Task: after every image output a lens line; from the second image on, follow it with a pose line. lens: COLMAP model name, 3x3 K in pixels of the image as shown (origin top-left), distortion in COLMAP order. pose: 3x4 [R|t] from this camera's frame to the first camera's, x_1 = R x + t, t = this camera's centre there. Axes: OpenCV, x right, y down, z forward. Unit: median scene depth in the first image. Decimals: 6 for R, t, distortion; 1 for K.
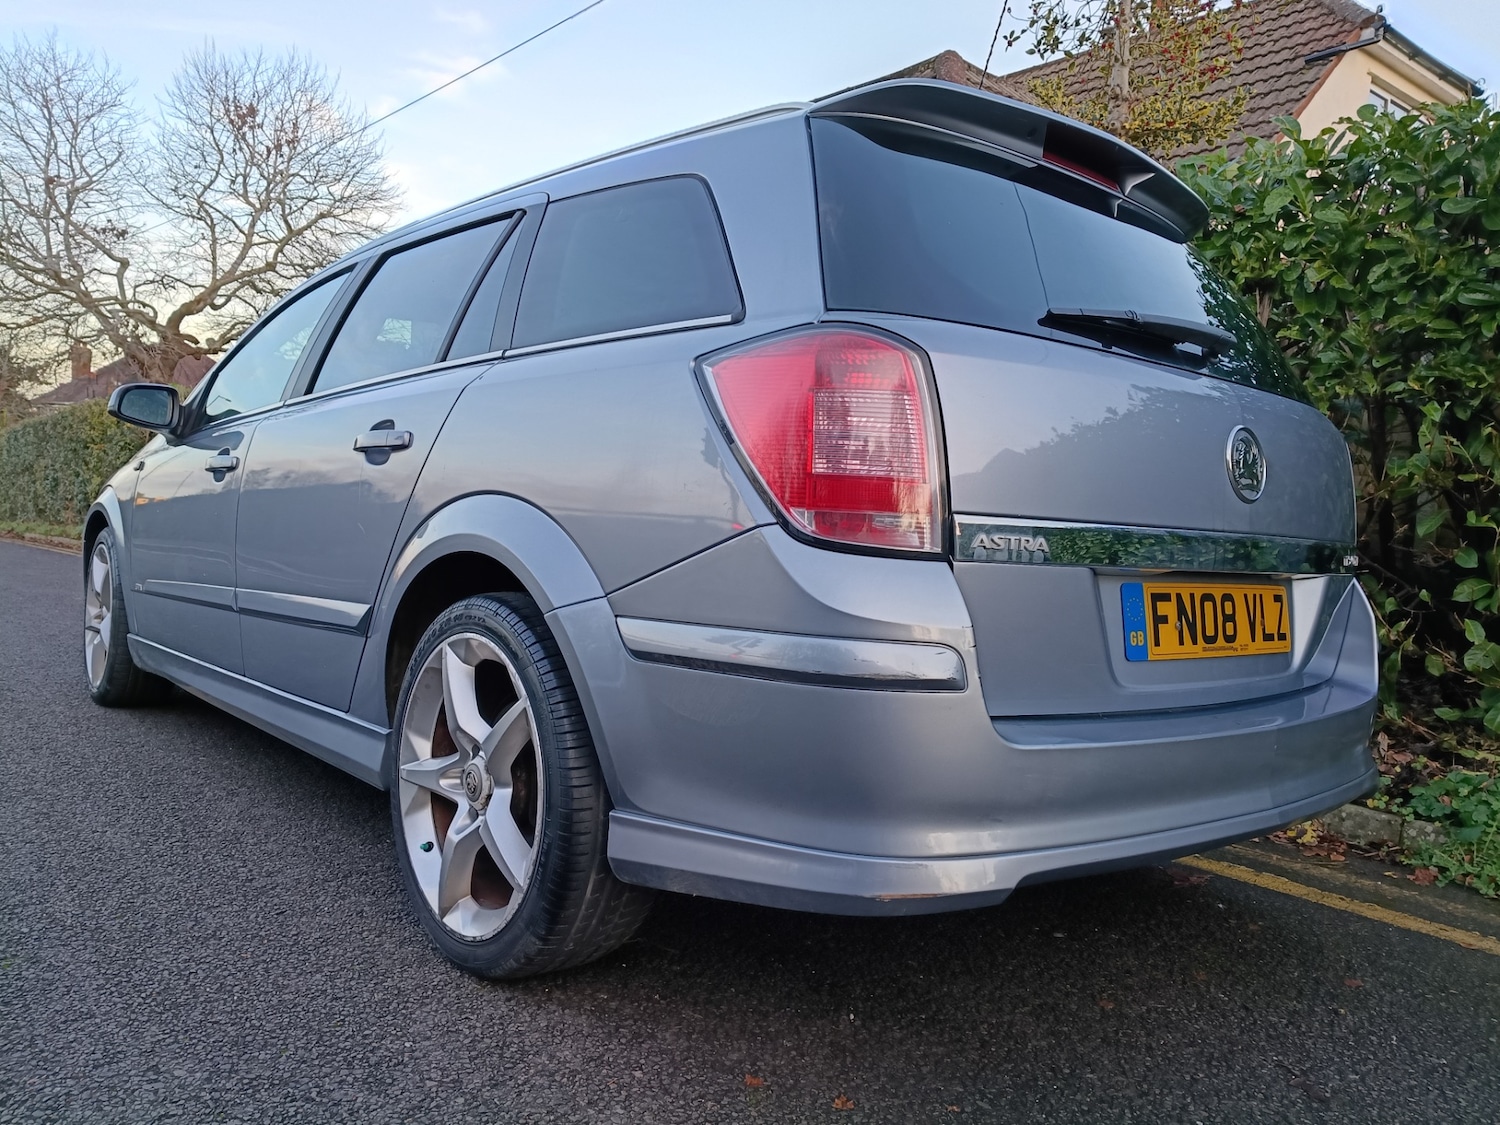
lens RADIAL K [[1160.4, 0, 747.6], [0, 1160.4, 563.6], [0, 0, 1]] dist [-0.042895, 0.035861]
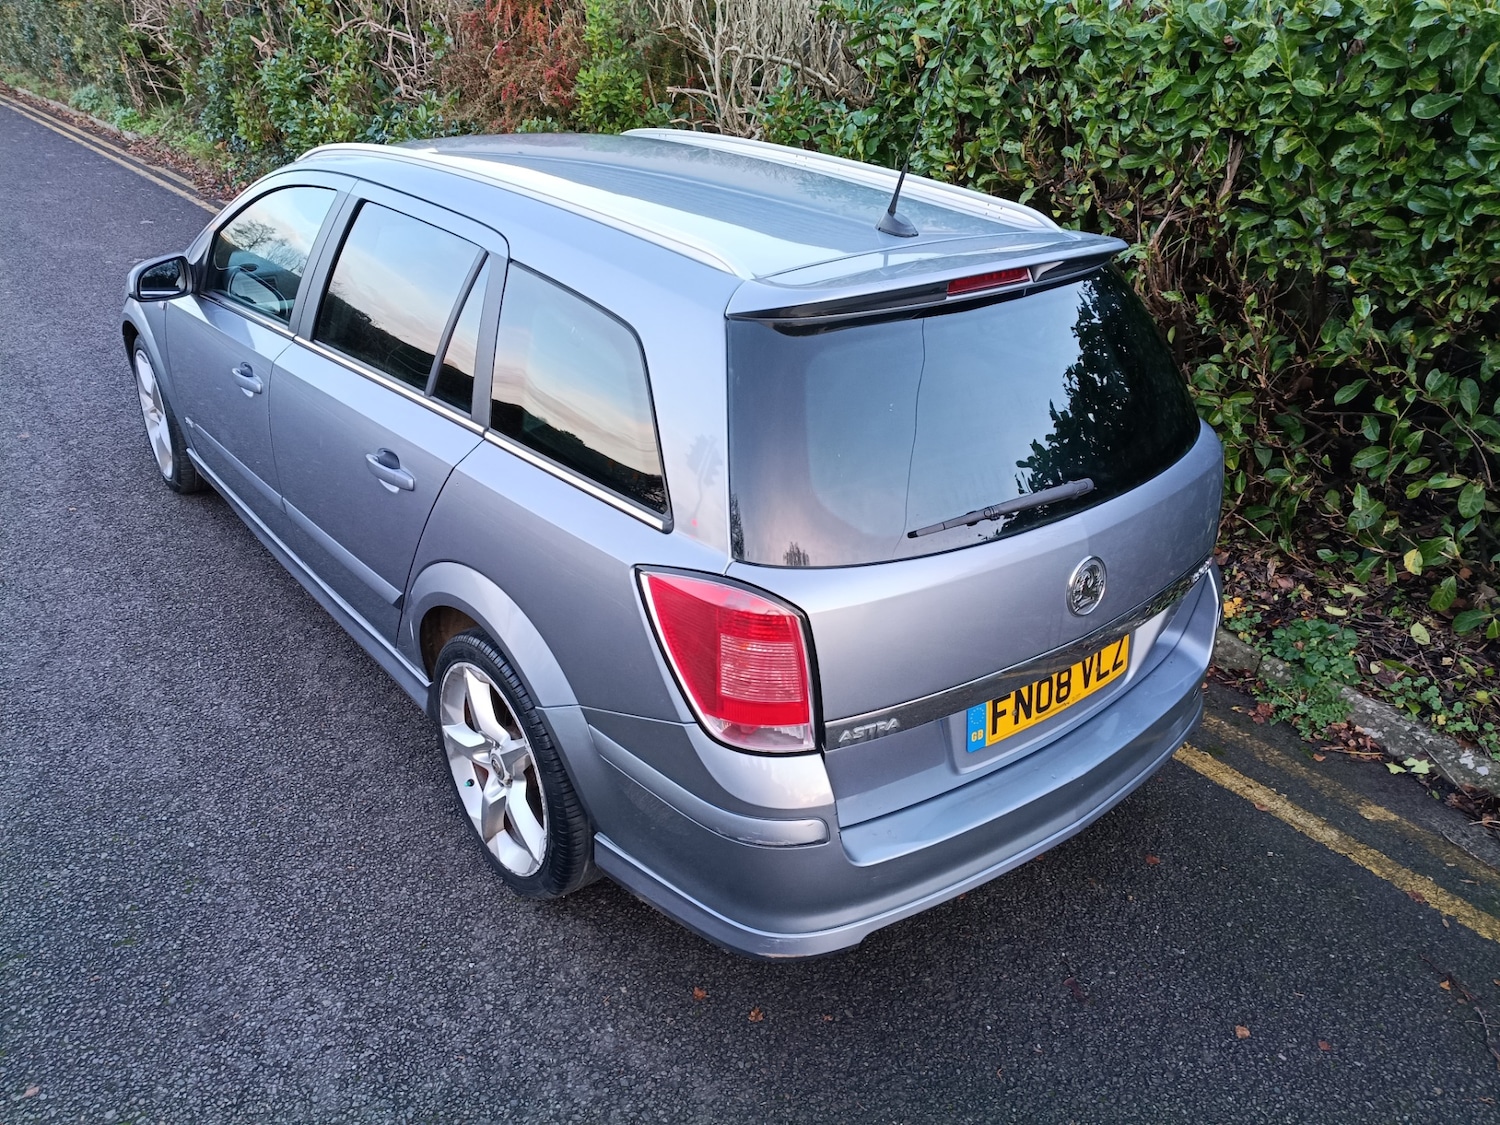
lens RADIAL K [[1141.5, 0, 750.0], [0, 1141.5, 559.7], [0, 0, 1]] dist [-0.012384, 0.006958]
pose [[0.999520, -0.003260, -0.030822, 0.105907], [0.015878, 0.907920, 0.418842, -0.618507], [0.026619, -0.419130, 0.907536, -0.109222]]
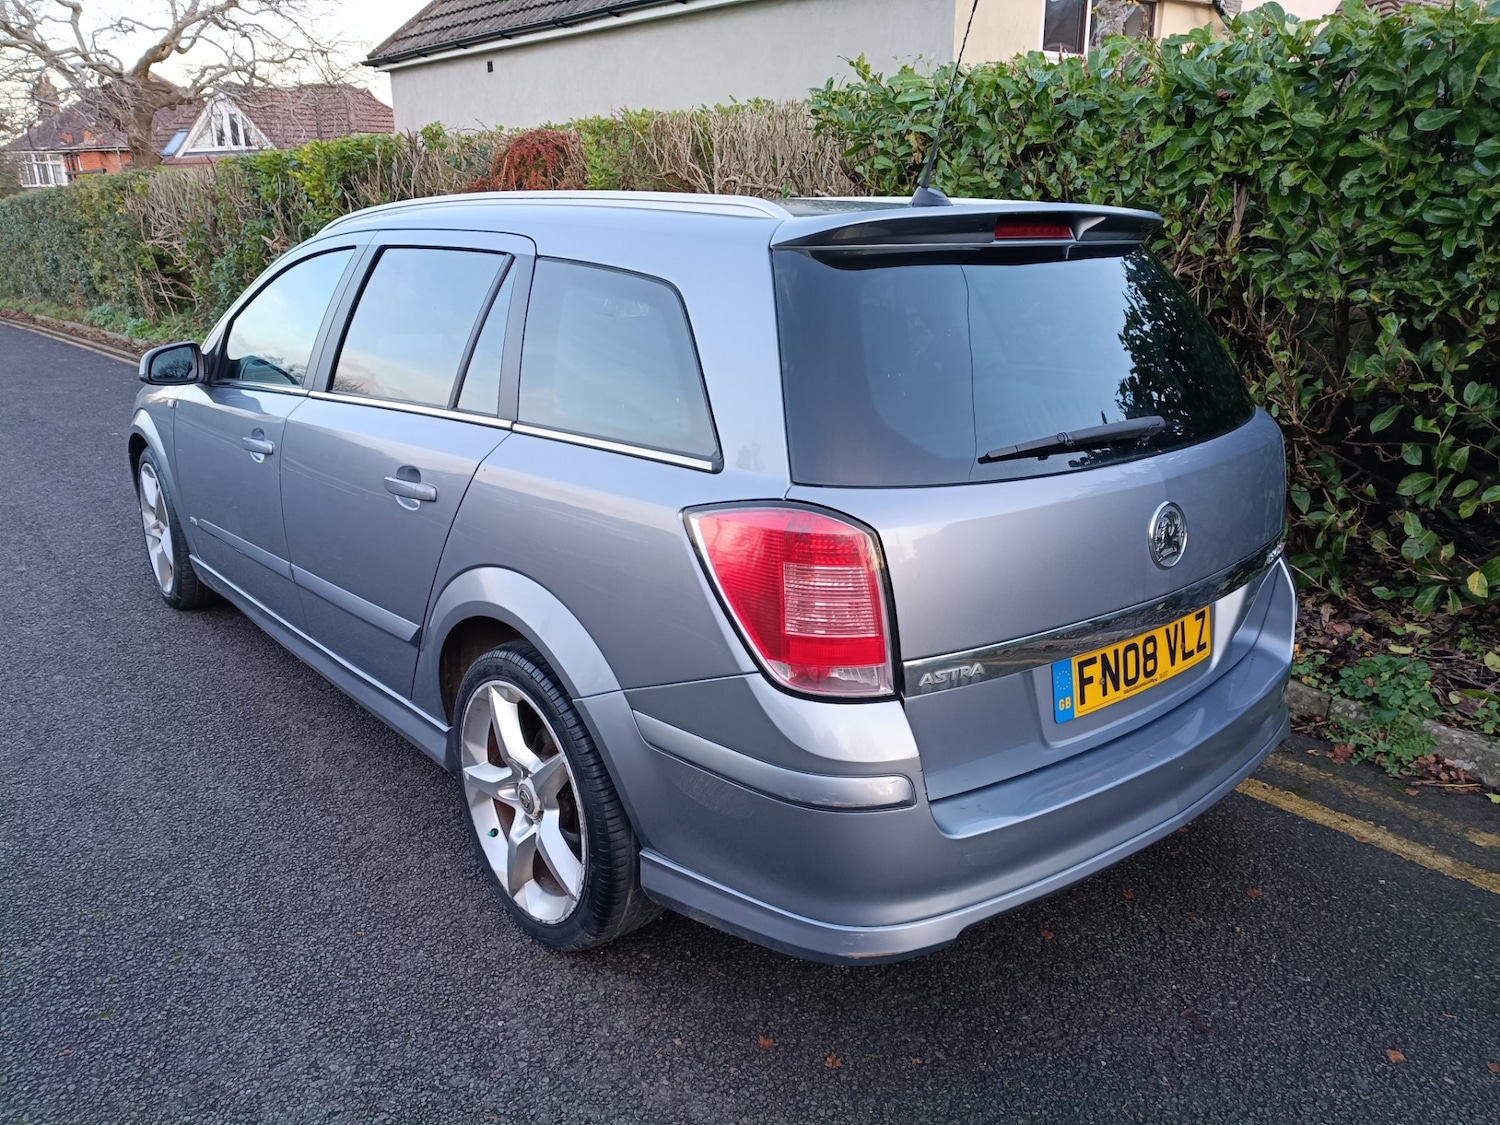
lens RADIAL K [[1146.5, 0, 751.6], [0, 1146.5, 559.4], [0, 0, 1]] dist [-0.033970, 0.032339]
pose [[0.998490, -0.051364, -0.019490, 0.038131], [0.054605, 0.966843, 0.249467, -0.361826], [0.006030, -0.250155, 0.968187, -0.108677]]
